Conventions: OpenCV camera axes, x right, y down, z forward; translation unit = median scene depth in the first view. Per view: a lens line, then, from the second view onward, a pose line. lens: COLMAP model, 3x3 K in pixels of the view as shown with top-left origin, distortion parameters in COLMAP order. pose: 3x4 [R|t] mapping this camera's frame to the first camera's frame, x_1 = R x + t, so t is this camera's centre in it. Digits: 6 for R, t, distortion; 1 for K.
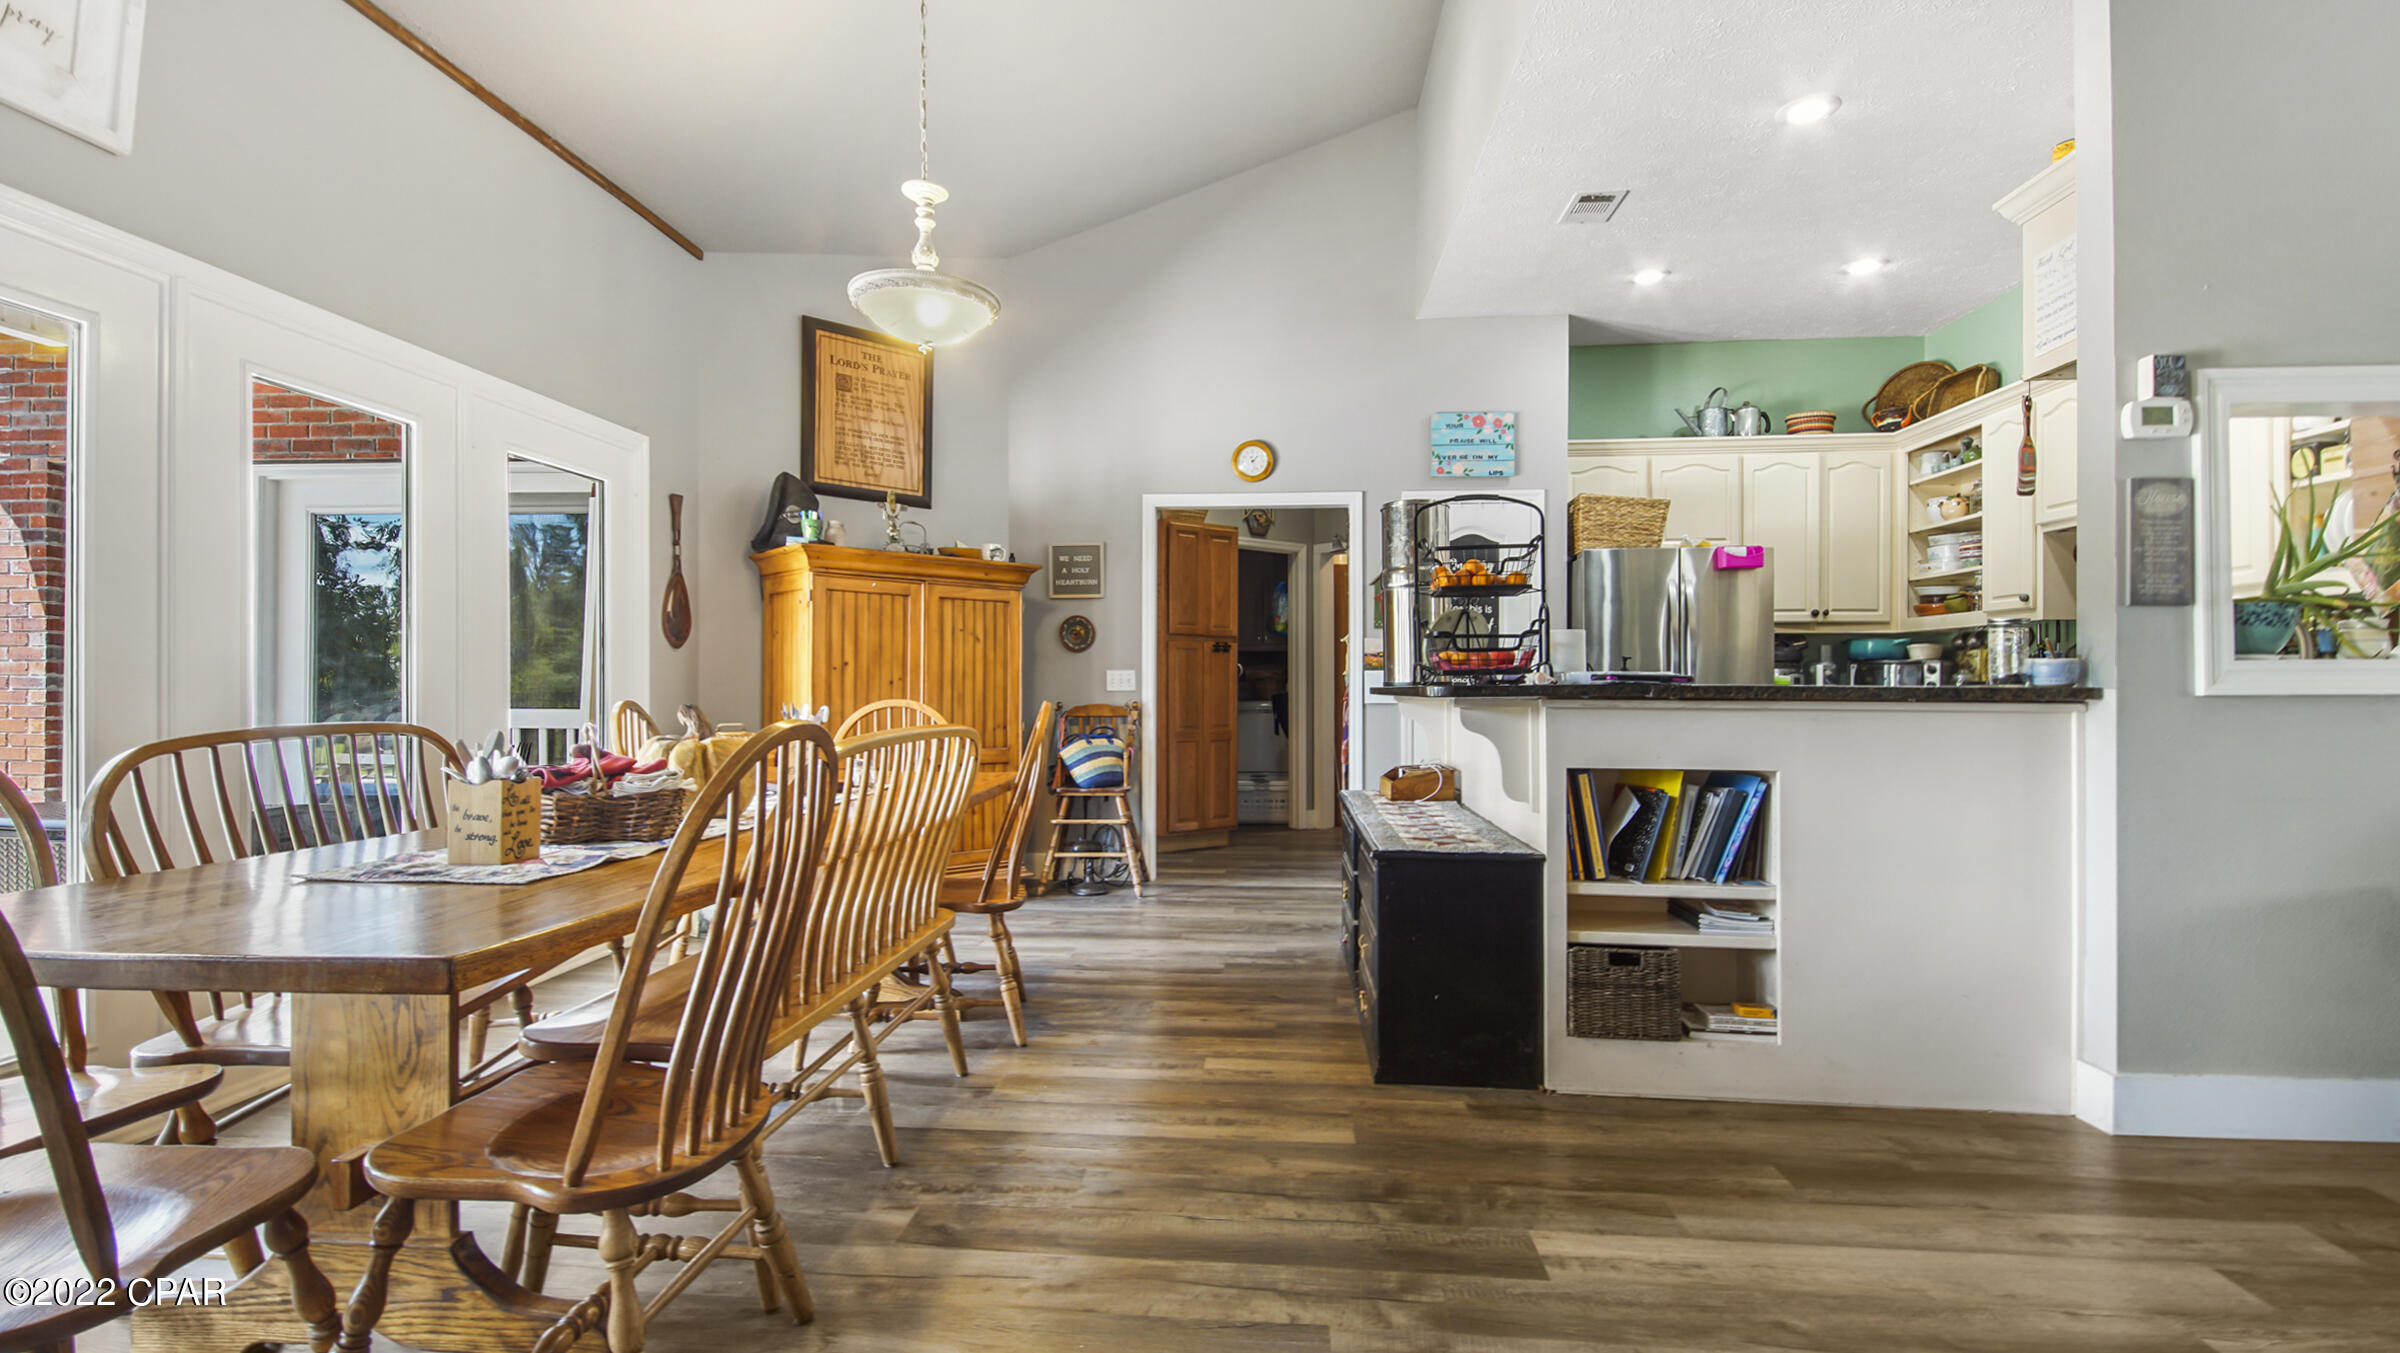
lens RADIAL K [[1100.4, 0, 1199.5], [0, 1100.4, 688.3], [0, 0, 1]] dist [0.031384, -0.027463]
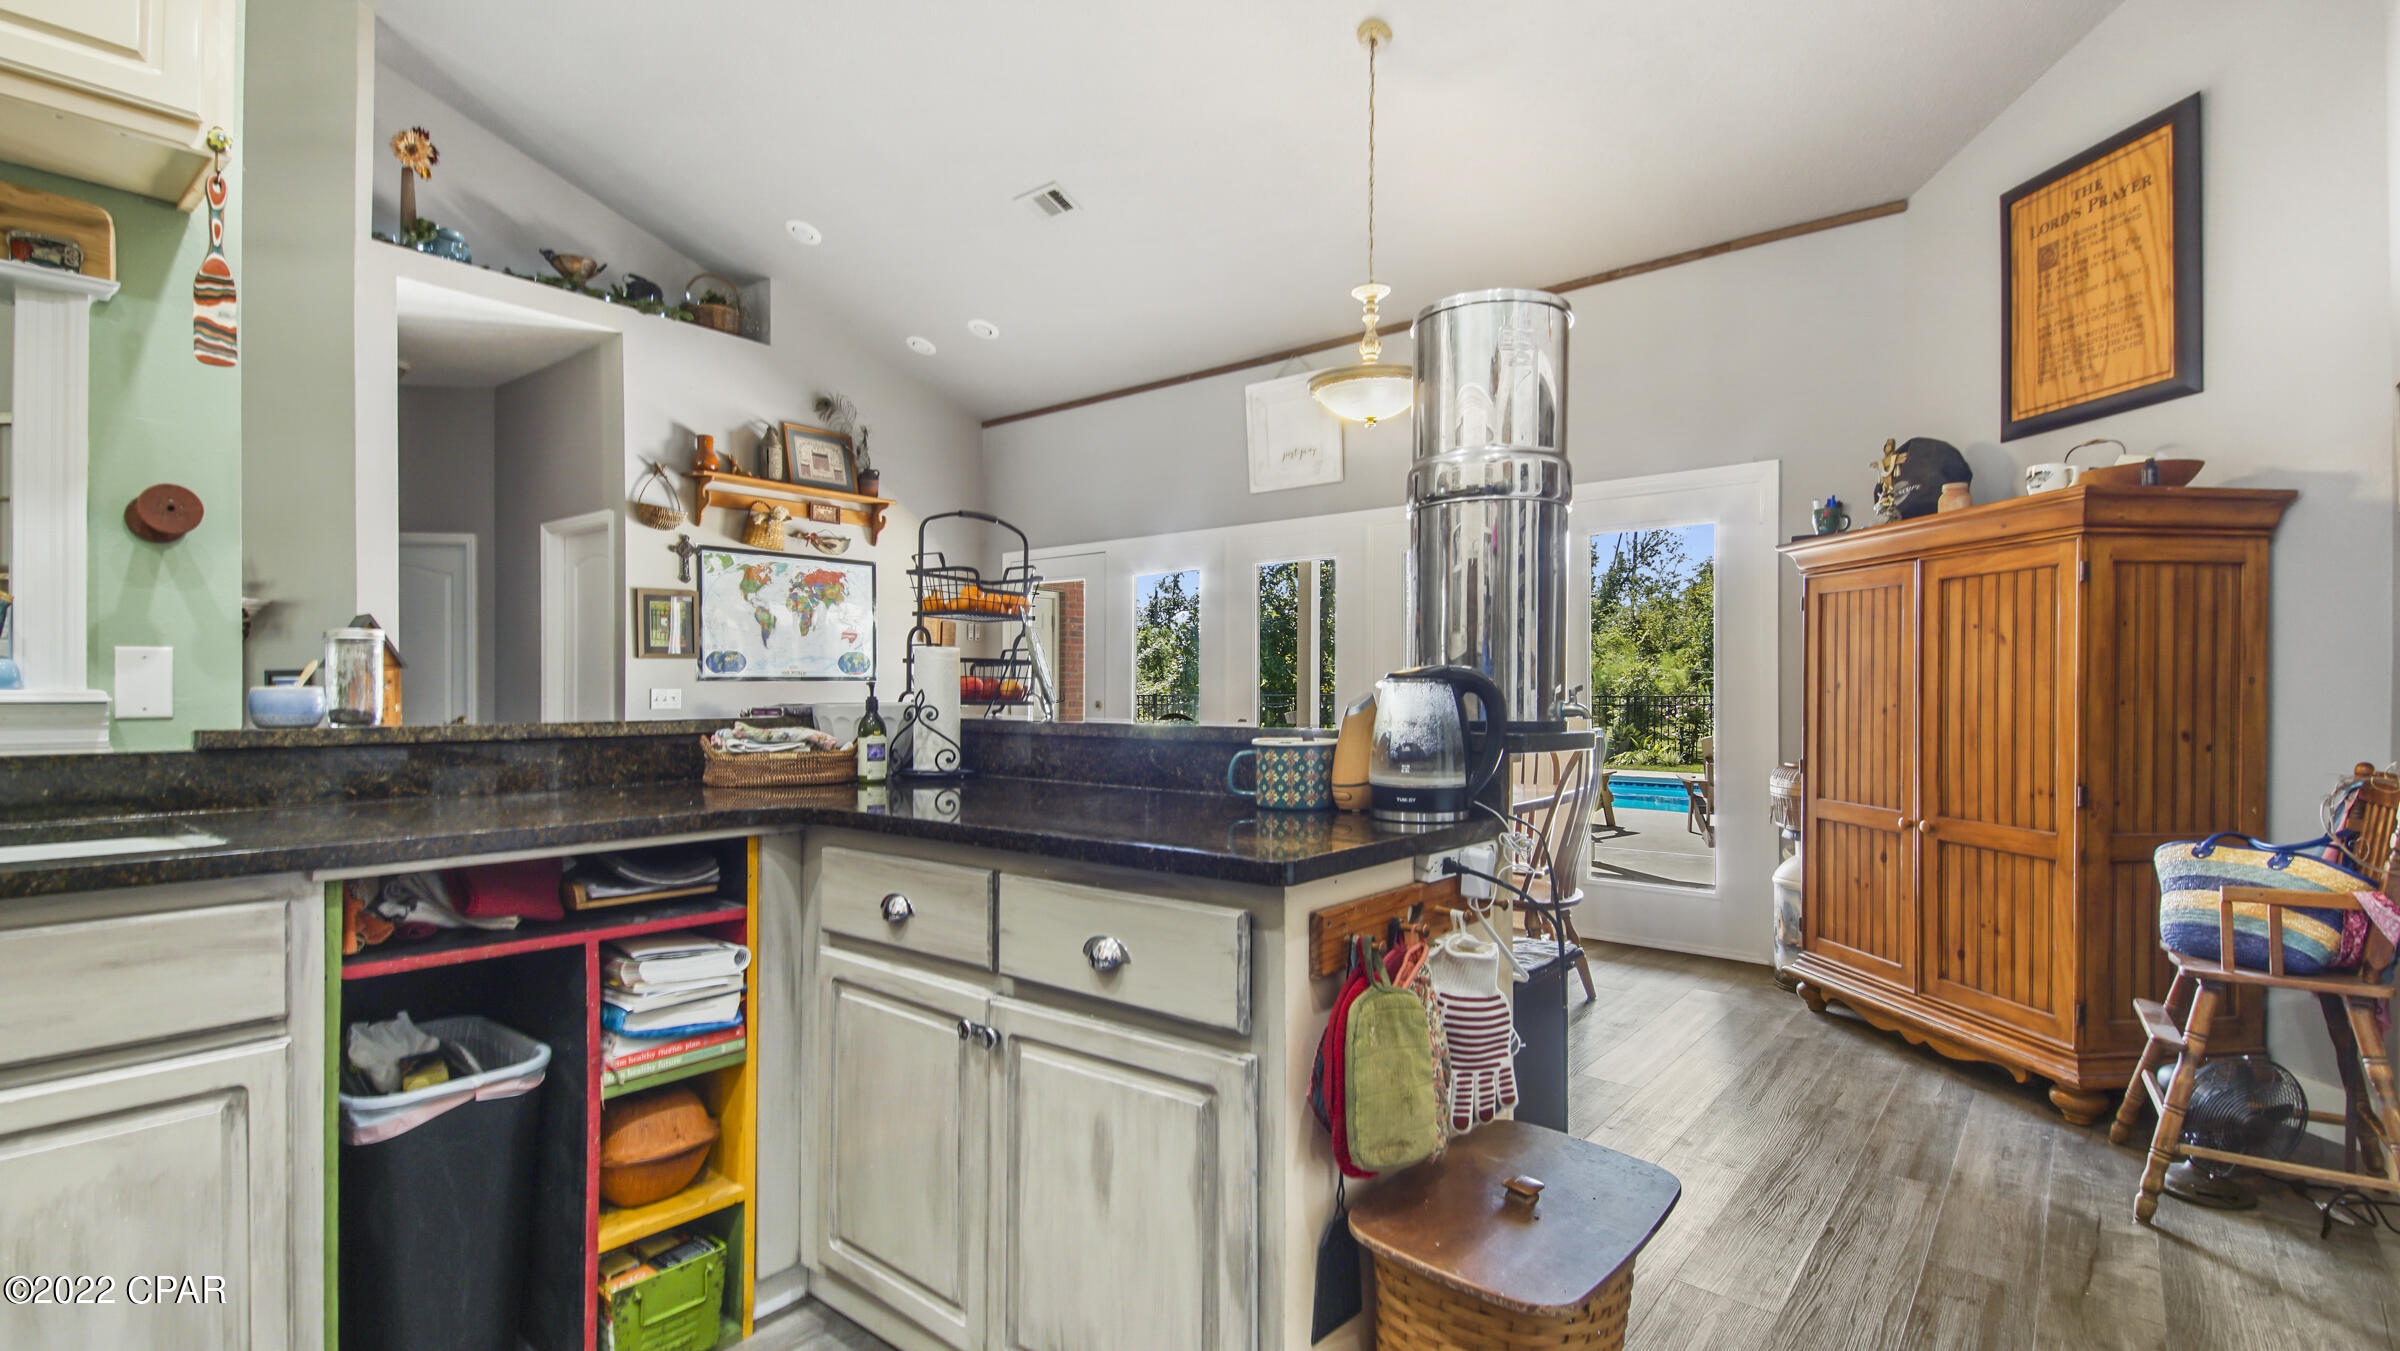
lens RADIAL K [[1100.4, 0, 1199.5], [0, 1100.4, 687.3], [0, 0, 1]] dist [0.031384, -0.027463]
pose [[-0.574776, -0.001225, -0.818310, 0.523123], [0.002020, 0.999994, -0.002915, -0.017770], [0.818308, -0.003329, -0.574770, 0.980476]]
